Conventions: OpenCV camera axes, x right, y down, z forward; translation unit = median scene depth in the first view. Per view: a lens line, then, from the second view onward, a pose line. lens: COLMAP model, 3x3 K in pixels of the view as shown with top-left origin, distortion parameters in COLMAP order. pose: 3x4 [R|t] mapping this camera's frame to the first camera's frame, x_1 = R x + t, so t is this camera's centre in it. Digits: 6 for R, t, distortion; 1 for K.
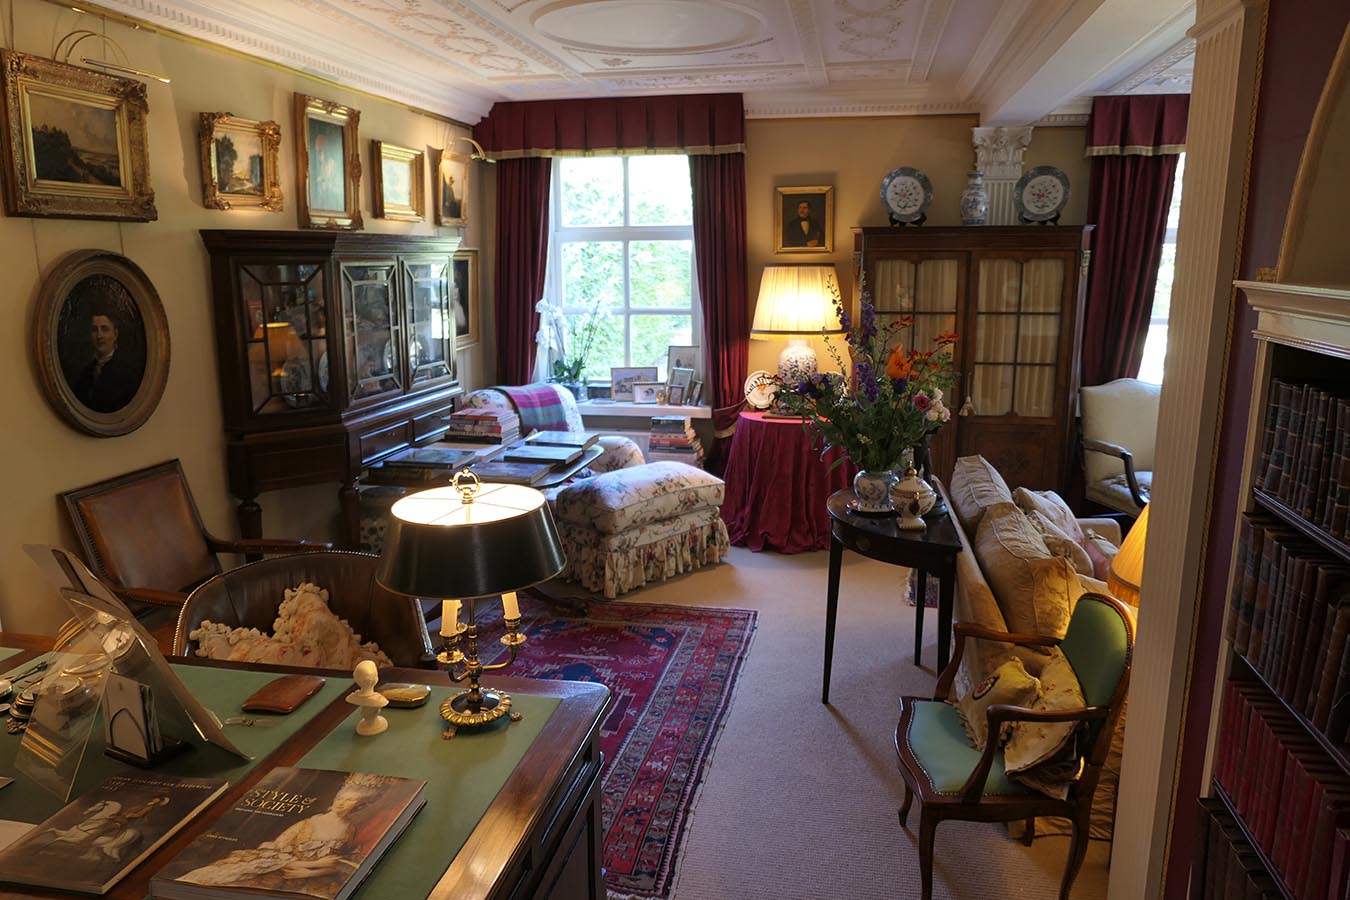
lens RADIAL K [[944.2, 0, 676.3], [0, 944.2, 446.6], [0, 0, 1]] dist [-0.008574, -0.003783]
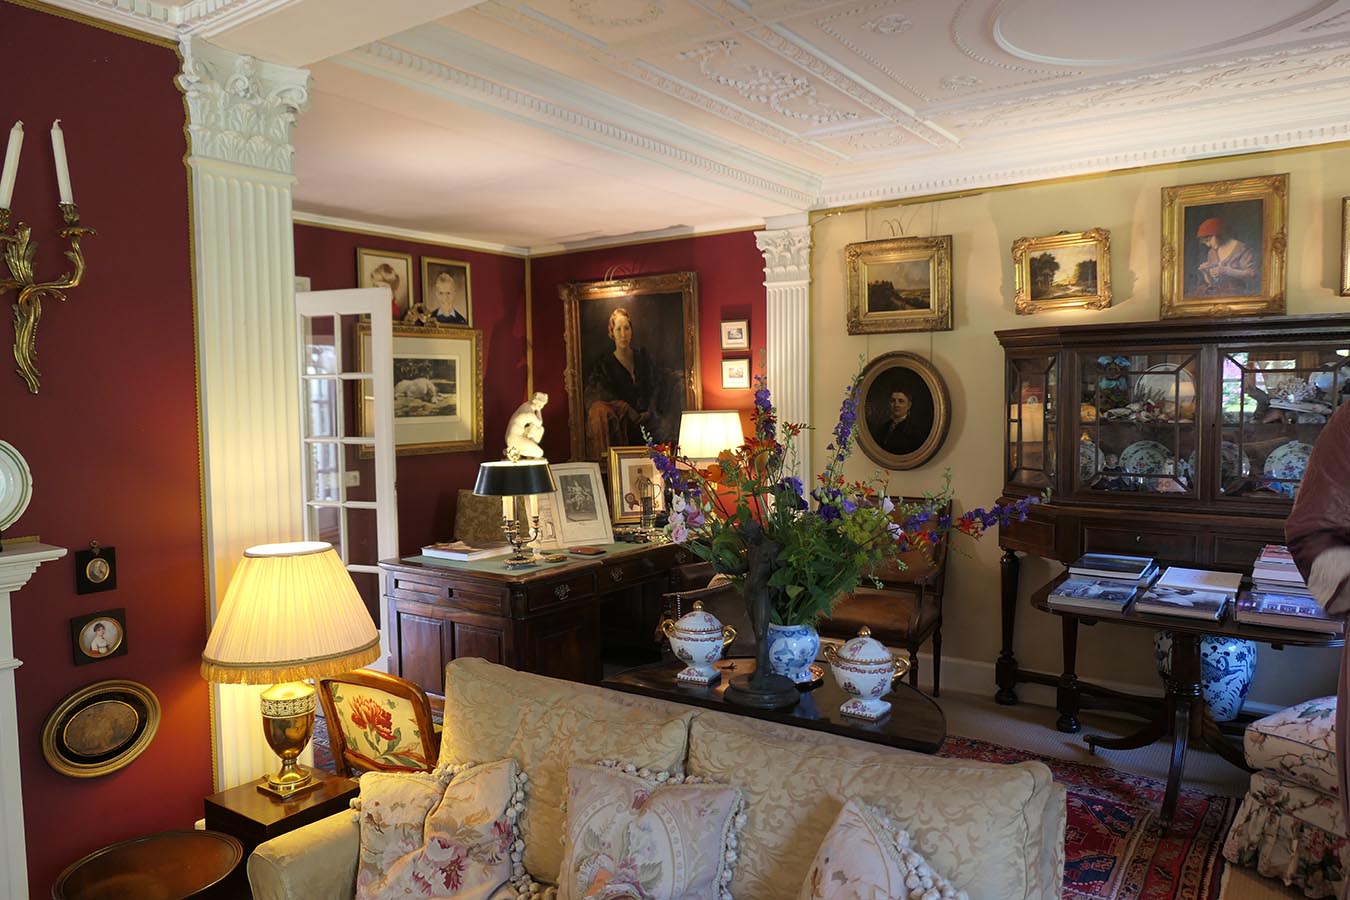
lens RADIAL K [[944.2, 0, 682.7], [0, 944.2, 447.0], [0, 0, 1]] dist [-0.008574, -0.003783]
pose [[-0.400499, 0.065285, -0.913969, 0.958371], [-0.168239, 0.975262, 0.143385, -0.210939], [0.900720, 0.211191, -0.379608, 1.262775]]
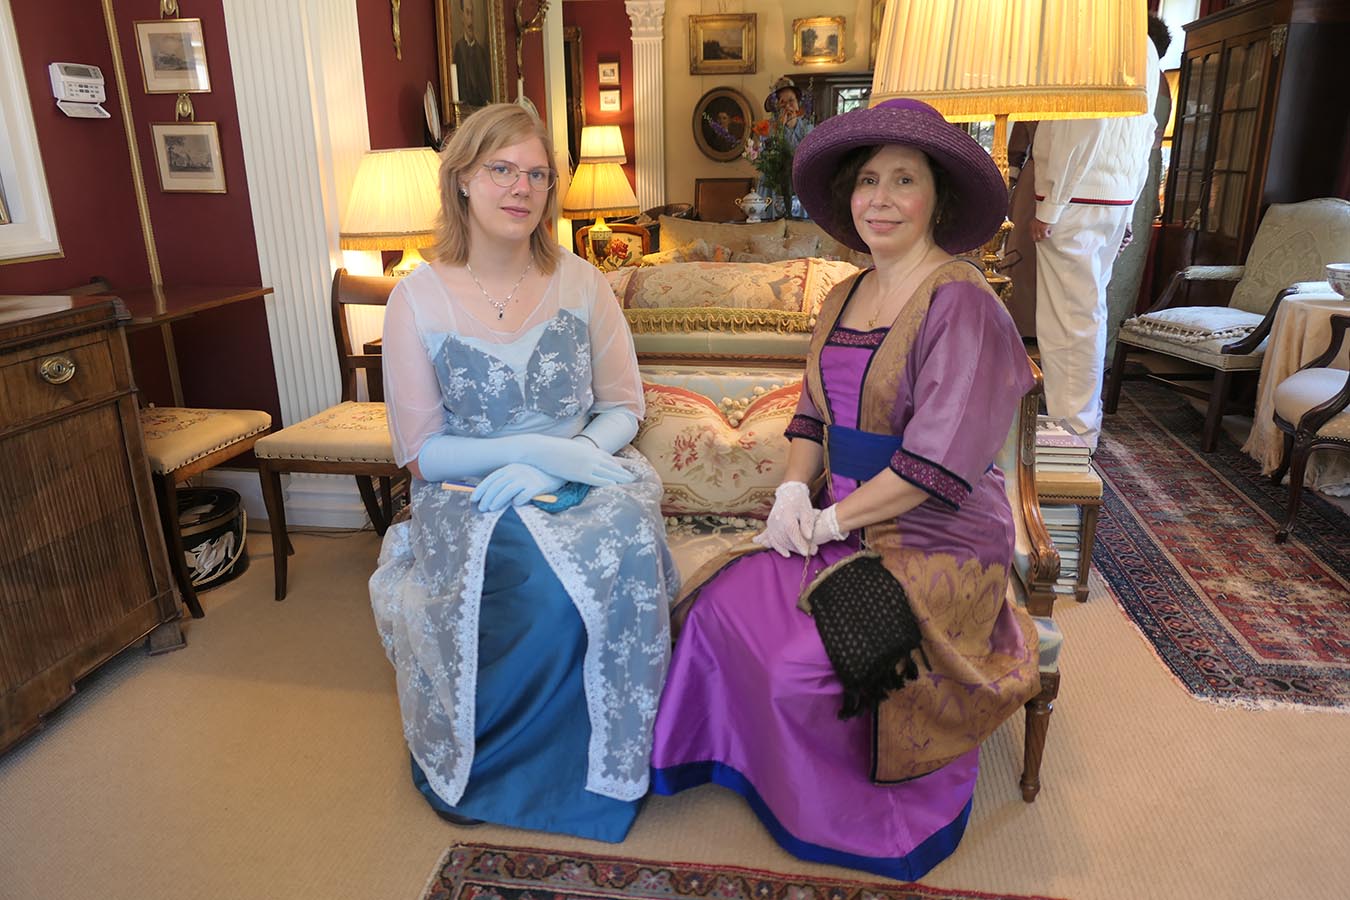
lens RADIAL K [[944.2, 0, 678.6], [0, 944.2, 450.5], [0, 0, 1]] dist [-0.008574, -0.003783]
pose [[0.037556, 0.305615, -0.951414, 2.118608], [-0.188254, 0.937202, 0.293619, -0.005225], [0.981402, 0.168080, 0.092731, 0.774433]]
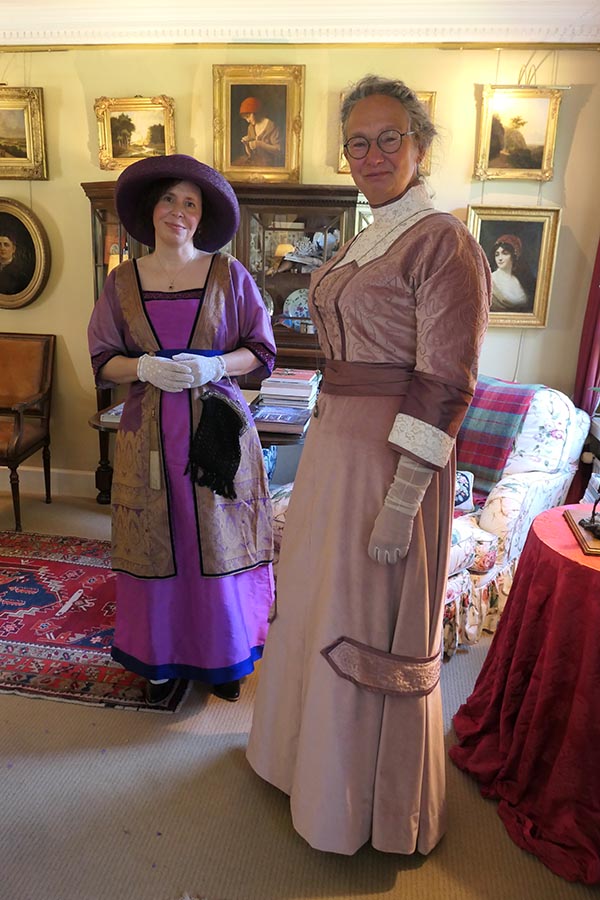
lens RADIAL K [[750.3, 0, 301.5], [0, 750.3, 450.1], [0, 0, 1]] dist [-0.017140, 0.002565]
pose [[0.045070, 0.262942, -0.963758, 0.813659], [-0.232555, 0.940996, 0.245856, -0.229178], [0.971538, 0.213046, 0.103560, 1.436303]]
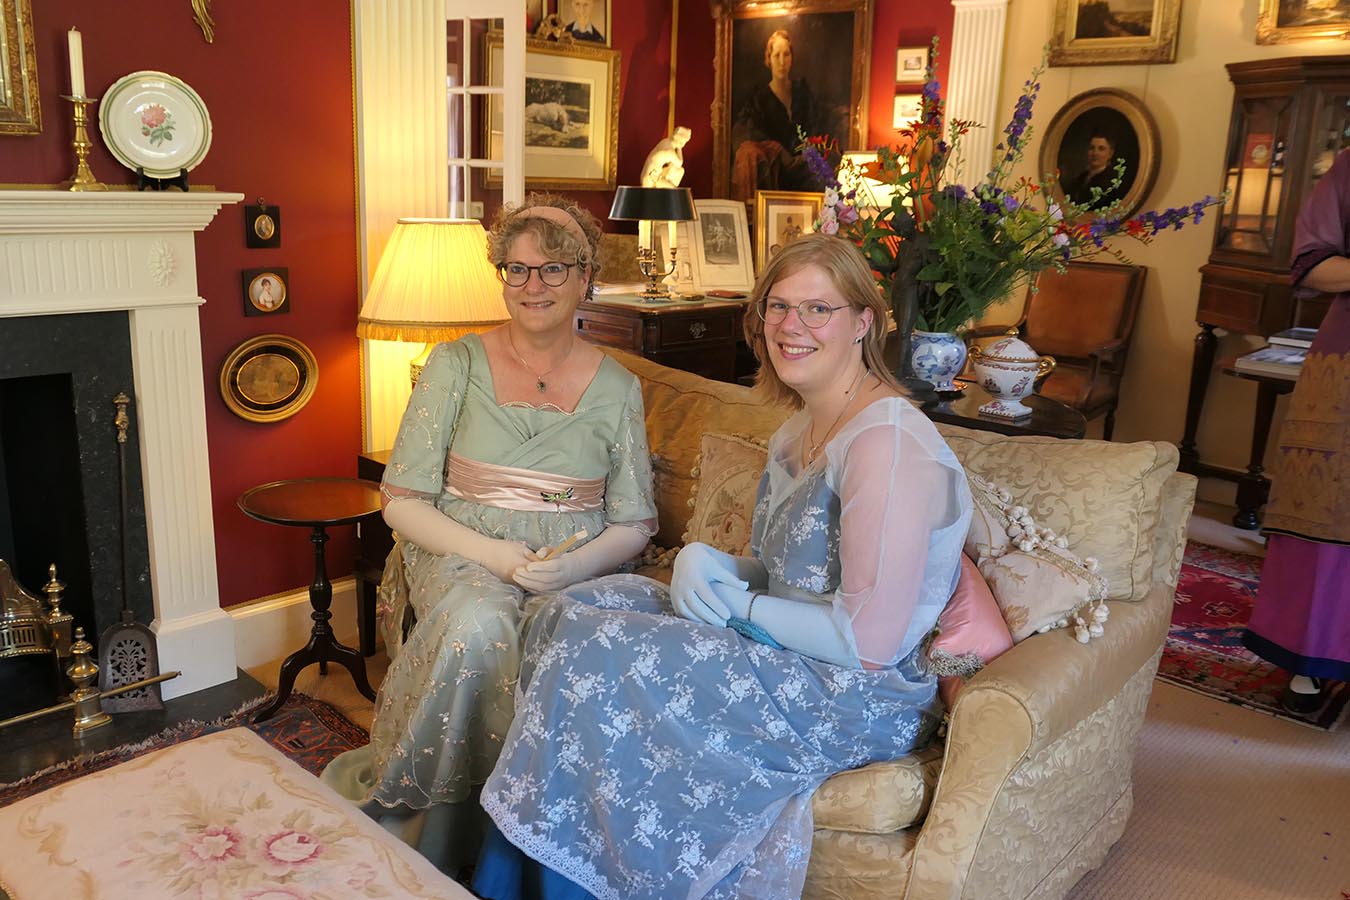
lens RADIAL K [[1125.5, 0, 680.7], [0, 1125.5, 450.2], [0, 0, 1]] dist [-0.017140, 0.002565]
pose [[-0.526445, 0.189260, -0.828876, 1.087810], [-0.204457, 0.918118, 0.339494, -0.147822], [0.825259, 0.348195, -0.444644, 1.340545]]
